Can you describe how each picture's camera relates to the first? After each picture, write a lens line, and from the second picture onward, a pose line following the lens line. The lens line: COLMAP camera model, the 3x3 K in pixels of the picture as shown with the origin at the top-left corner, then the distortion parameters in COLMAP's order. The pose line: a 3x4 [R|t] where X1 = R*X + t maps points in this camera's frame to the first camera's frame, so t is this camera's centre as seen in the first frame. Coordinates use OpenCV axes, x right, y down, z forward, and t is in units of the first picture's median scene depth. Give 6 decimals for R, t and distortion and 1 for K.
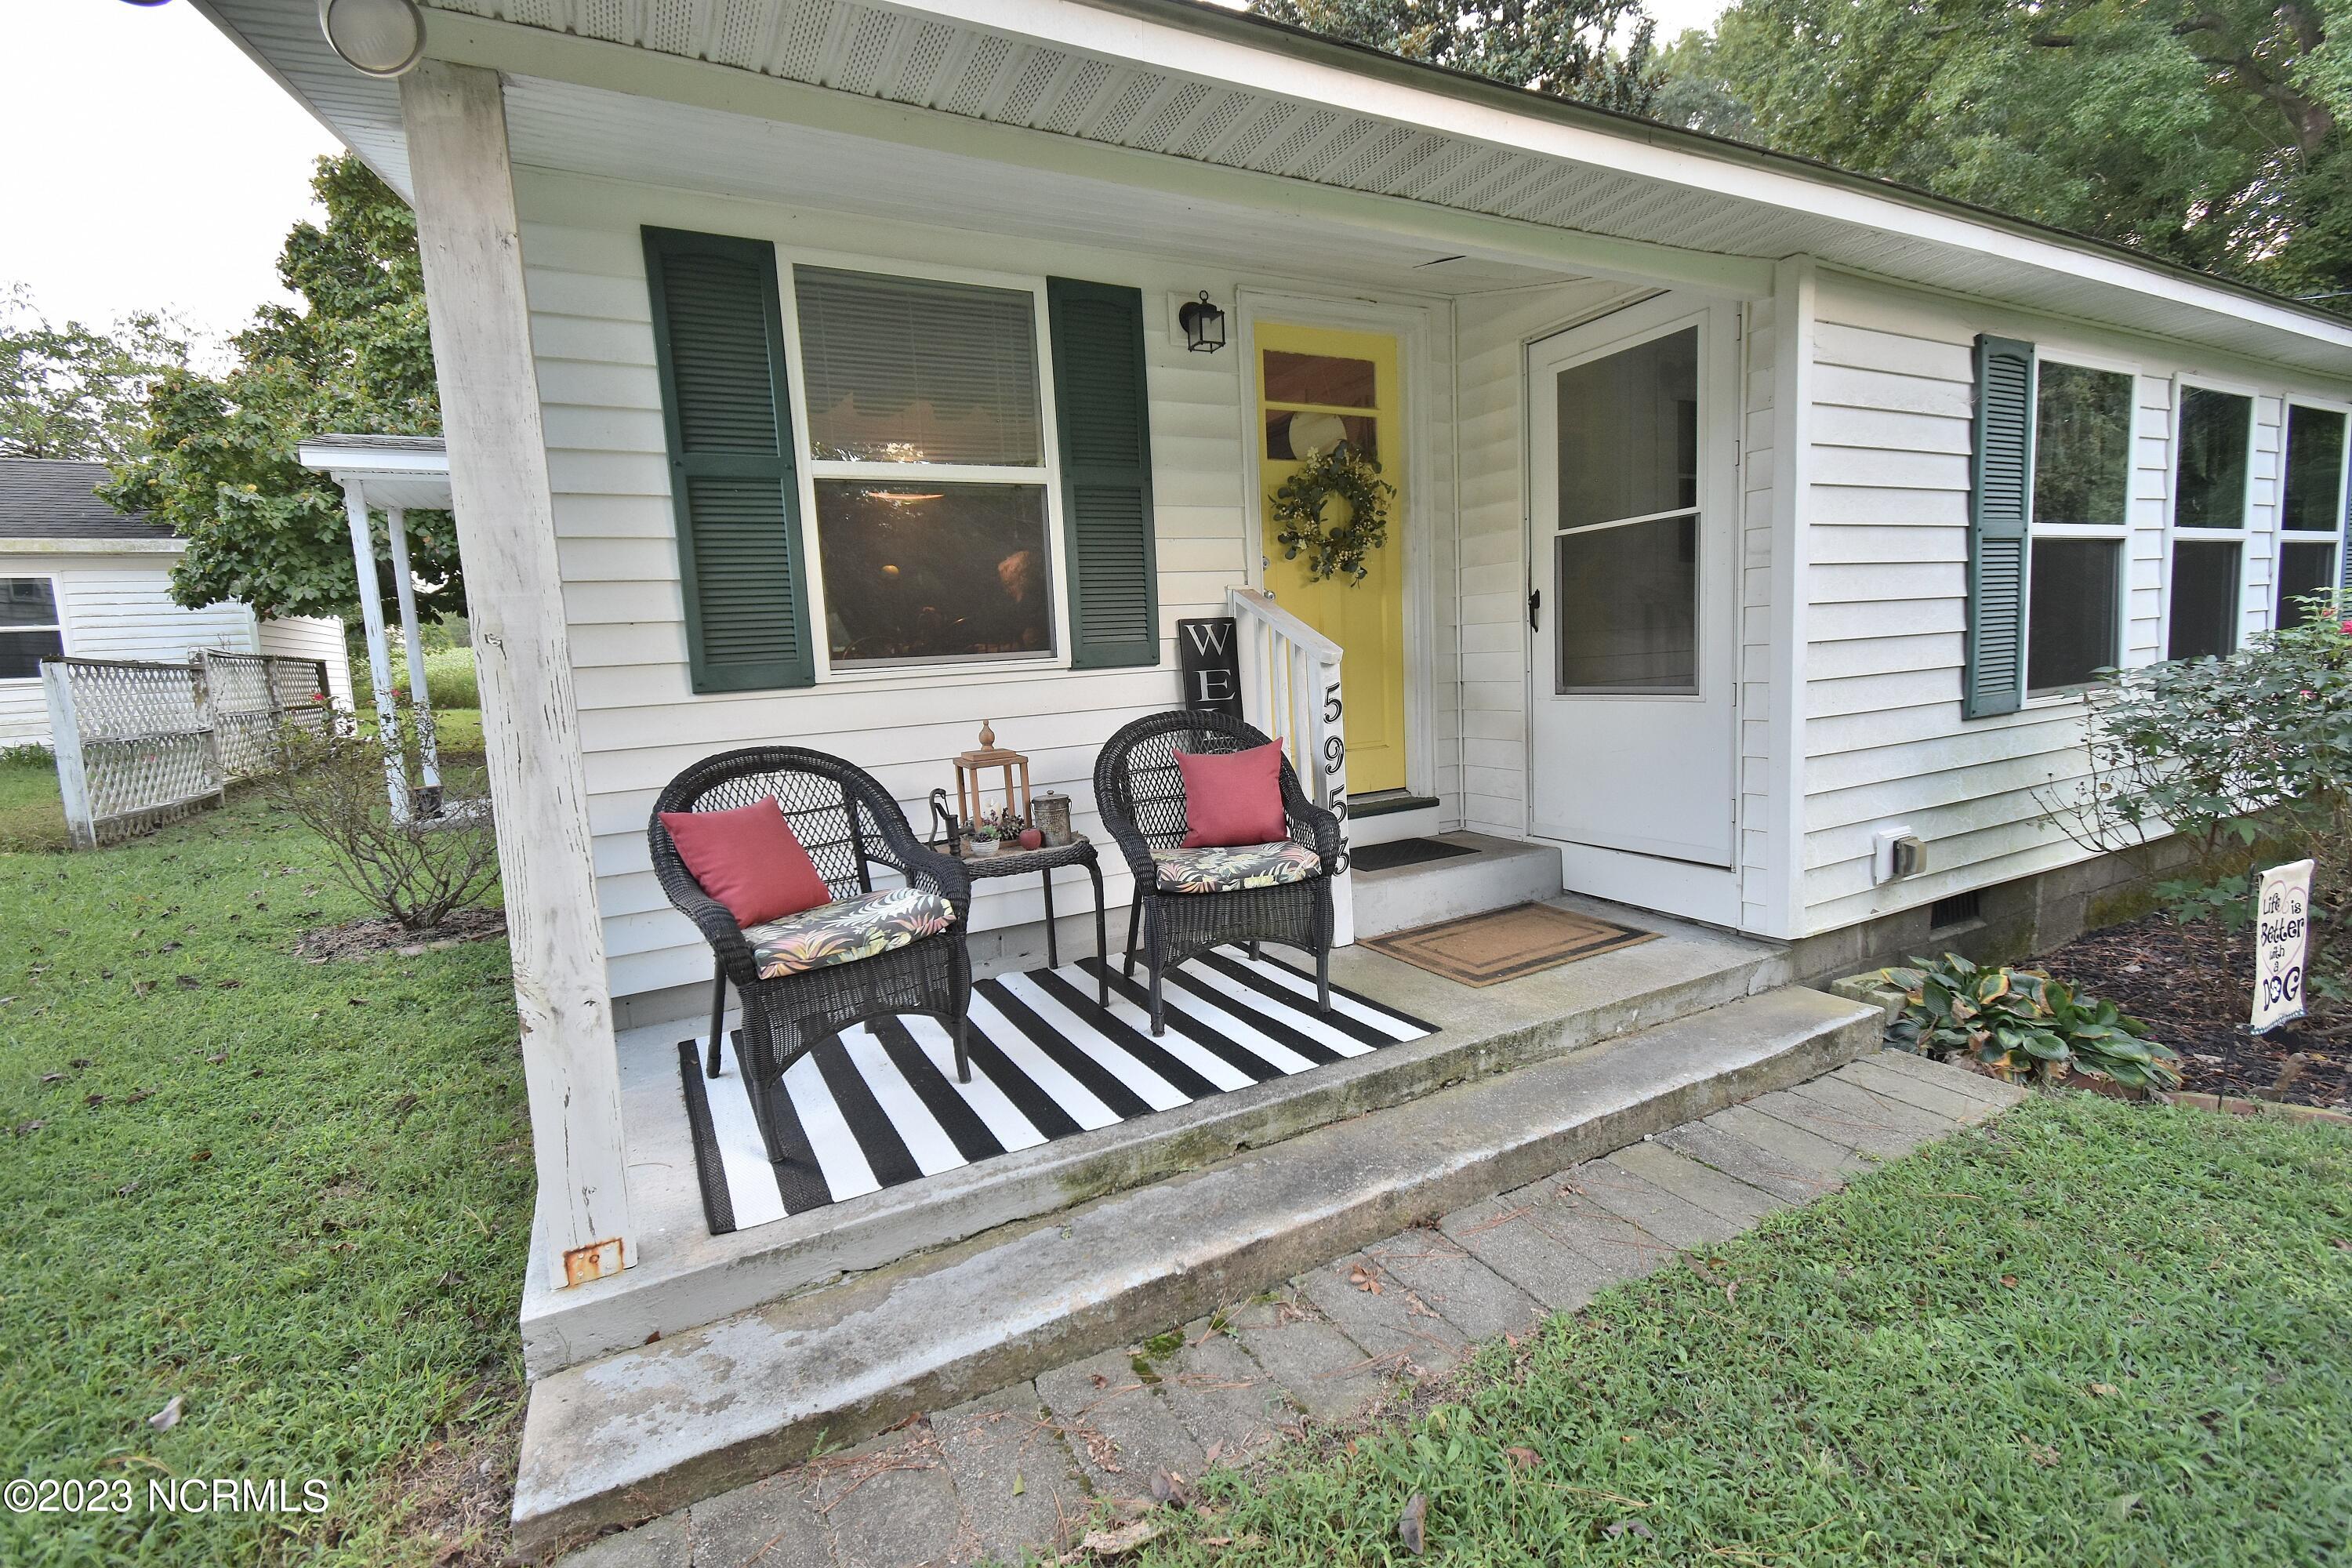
lens RADIAL K [[1027.7, 0, 1173.7], [0, 1027.7, 788.1], [0, 0, 1]] dist [0.004700, -0.002909]
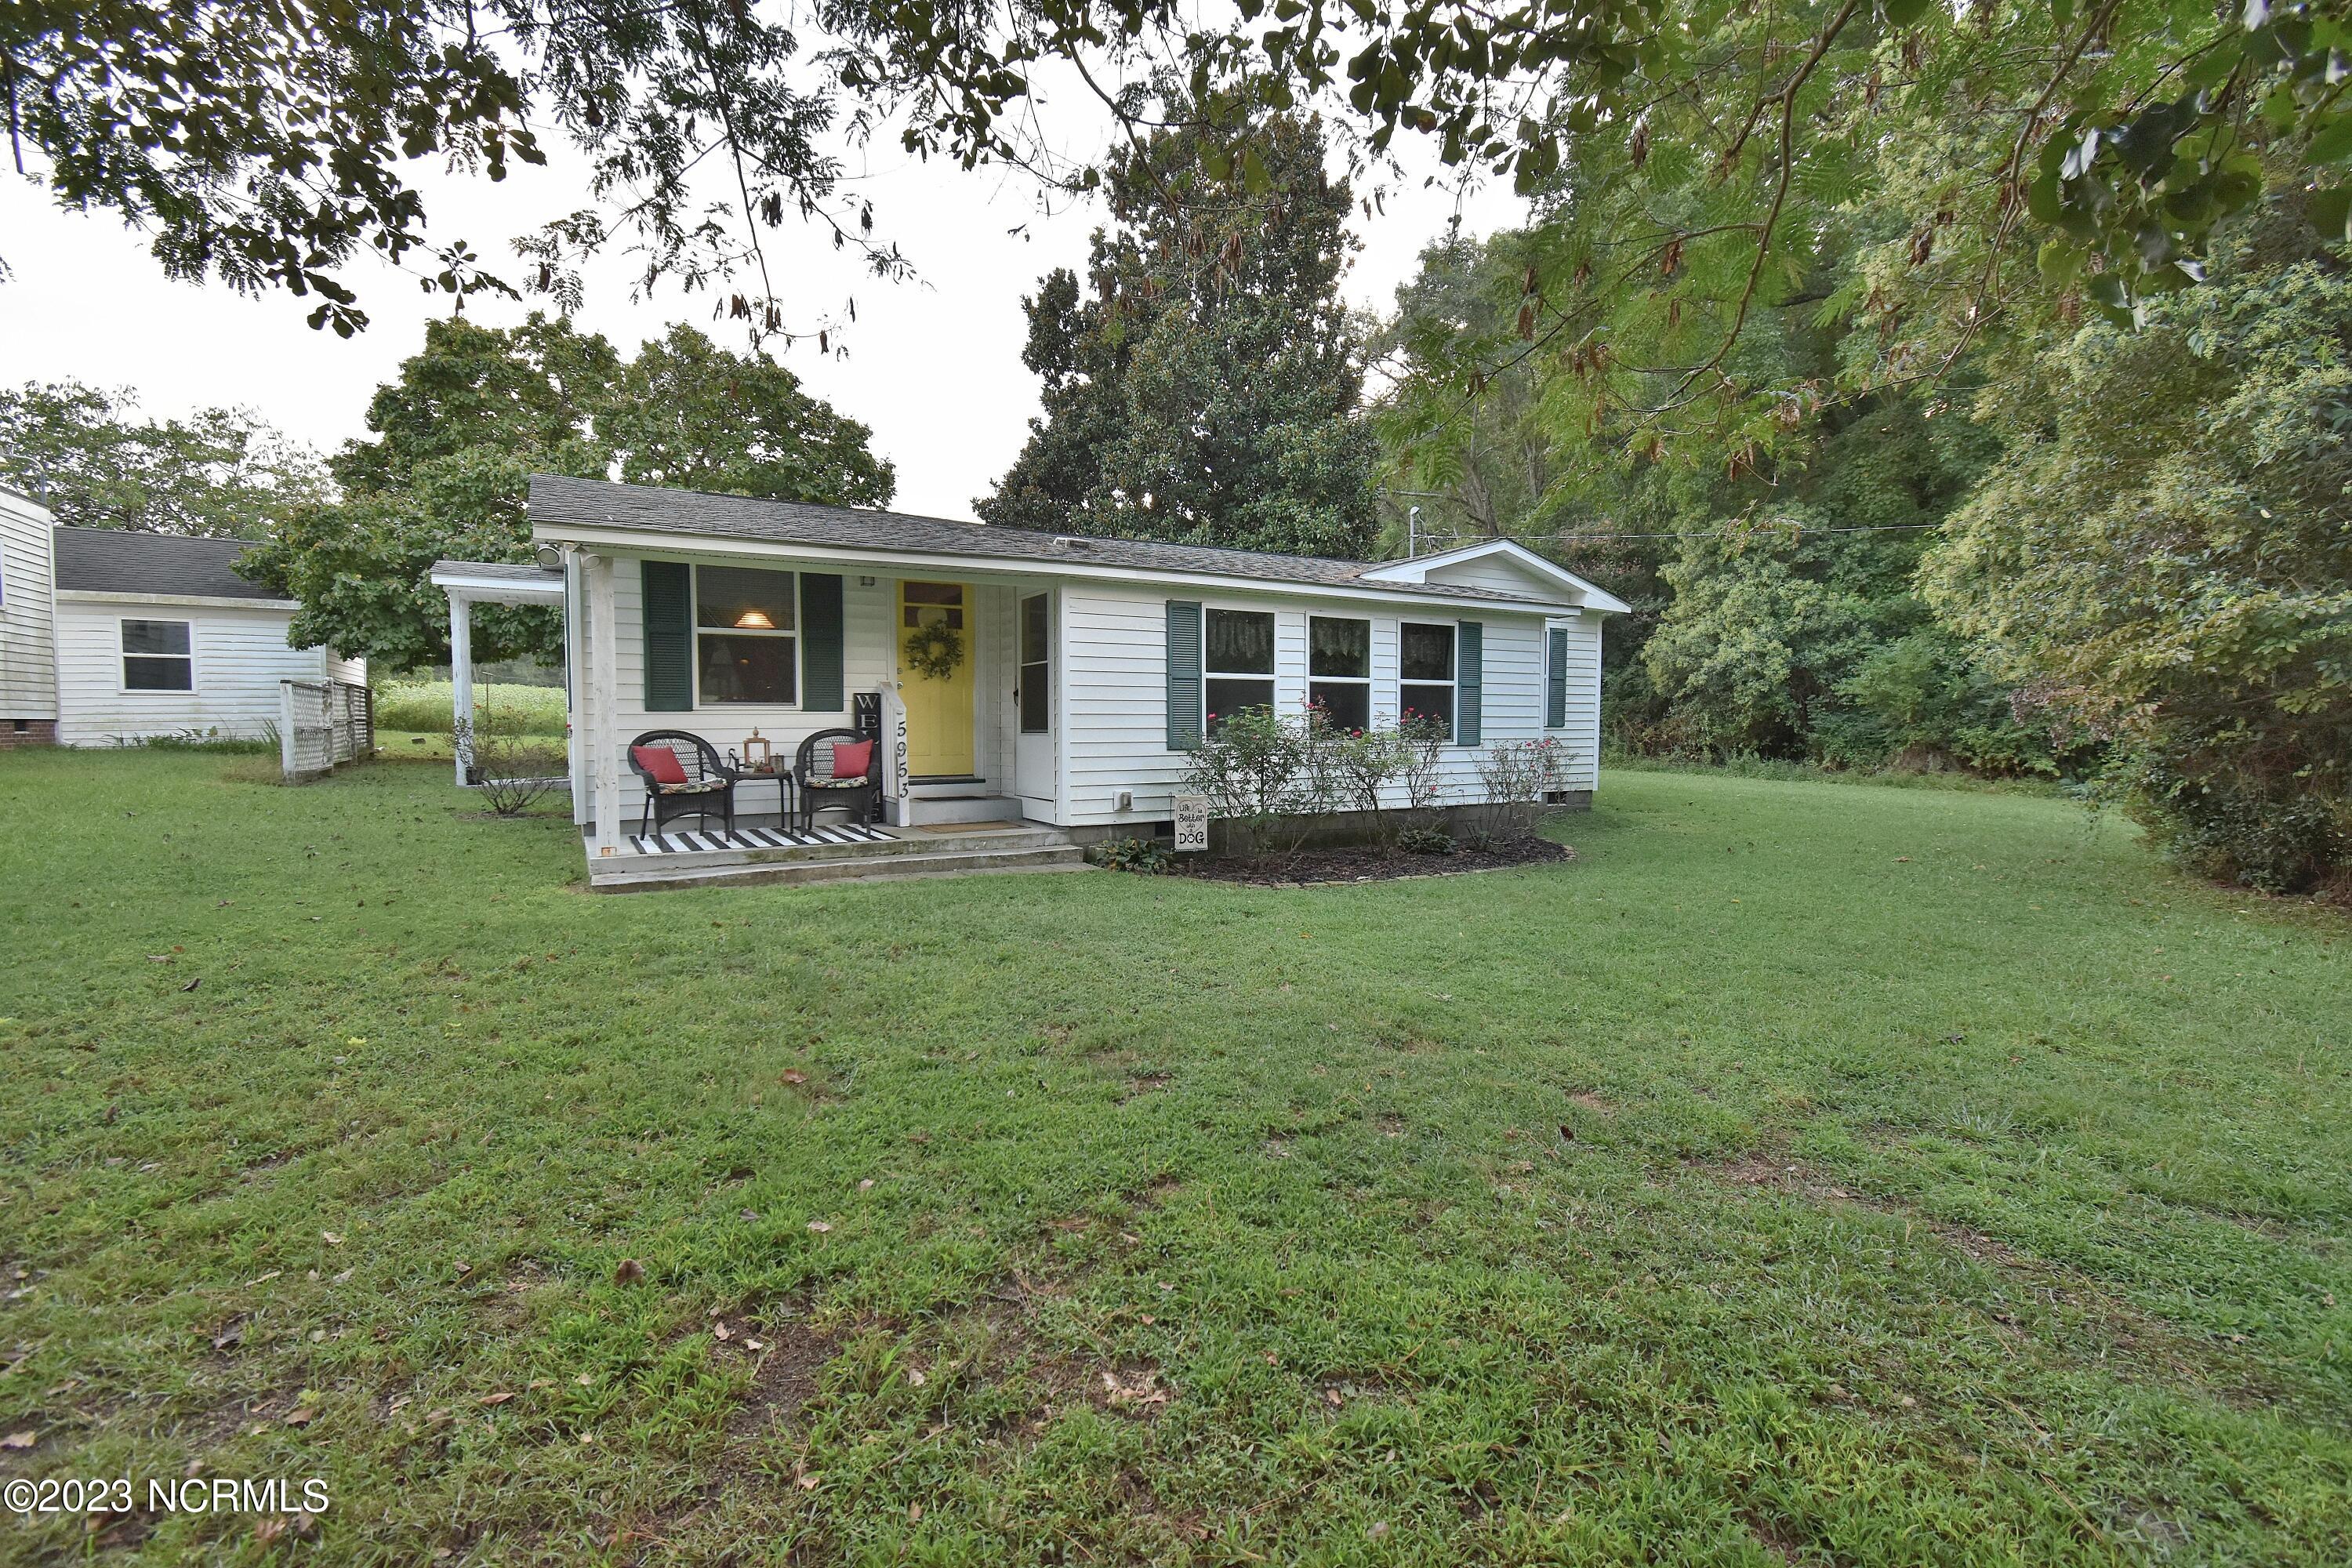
lens RADIAL K [[1027.7, 0, 1175.0], [0, 1027.7, 783.4], [0, 0, 1]] dist [0.004700, -0.002909]
pose [[0.997520, 0.048212, 0.051274, 0.645949], [-0.044257, 0.996152, -0.075646, 0.196843], [-0.054724, 0.073189, 0.995816, -1.430332]]
